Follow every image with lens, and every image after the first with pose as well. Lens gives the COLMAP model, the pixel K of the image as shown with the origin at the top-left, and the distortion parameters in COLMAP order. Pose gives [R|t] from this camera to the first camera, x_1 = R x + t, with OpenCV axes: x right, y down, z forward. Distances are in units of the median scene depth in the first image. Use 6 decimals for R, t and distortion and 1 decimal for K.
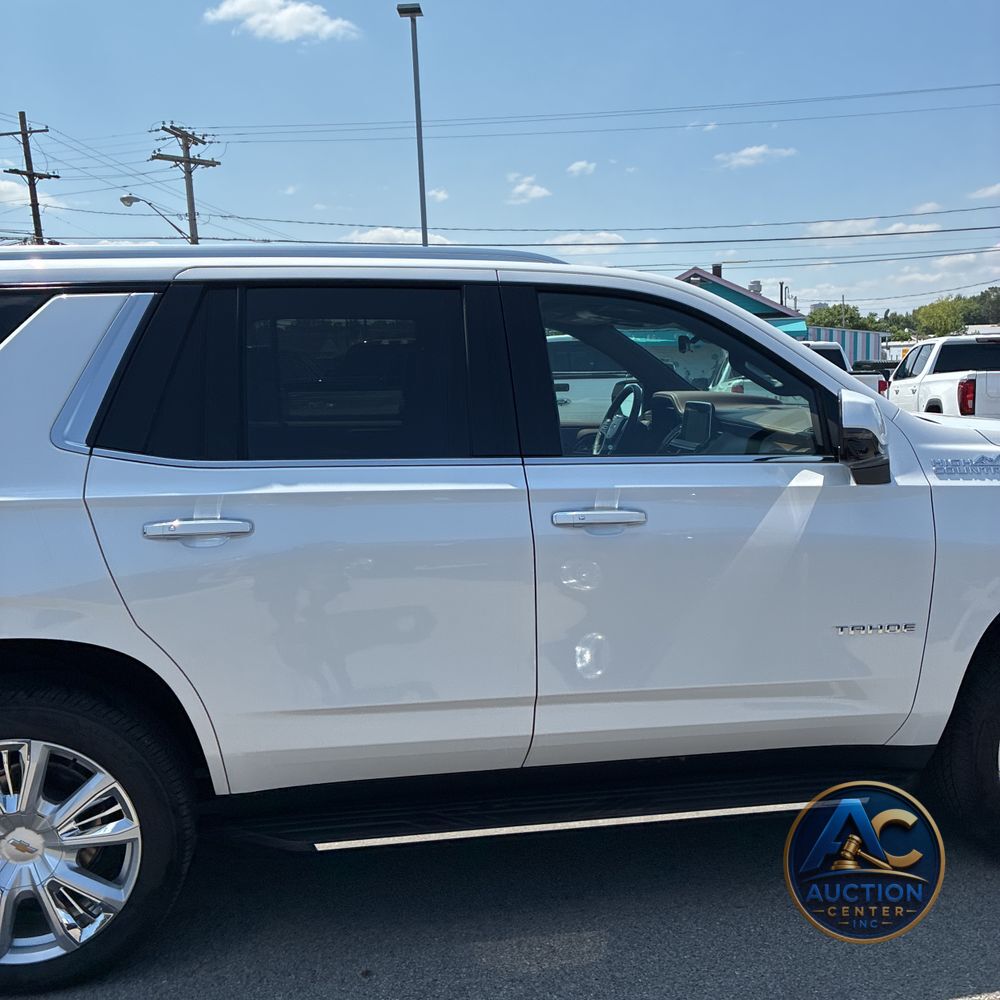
lens RADIAL K [[1012.2, 0, 553.5], [0, 1012.2, 524.4], [0, 0, 1]] dist [-0.001682, 0.005189]
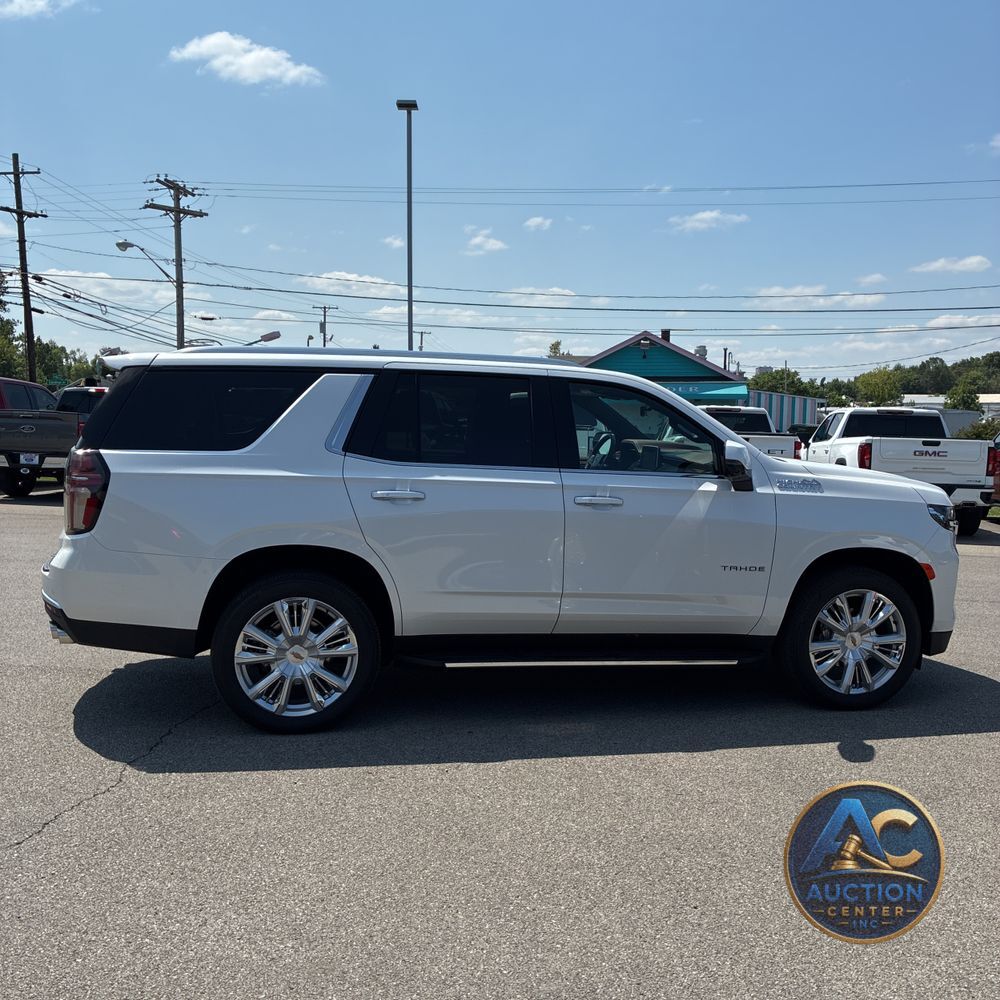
lens RADIAL K [[1003.6, 0, 517.3], [0, 1003.6, 497.2], [0, 0, 1]] dist [0.052178, -0.003665]
pose [[0.998914, 0.042872, 0.018251, -0.018877], [-0.041392, 0.996327, -0.074959, 0.017785], [-0.021397, 0.074122, 0.997020, -0.117392]]
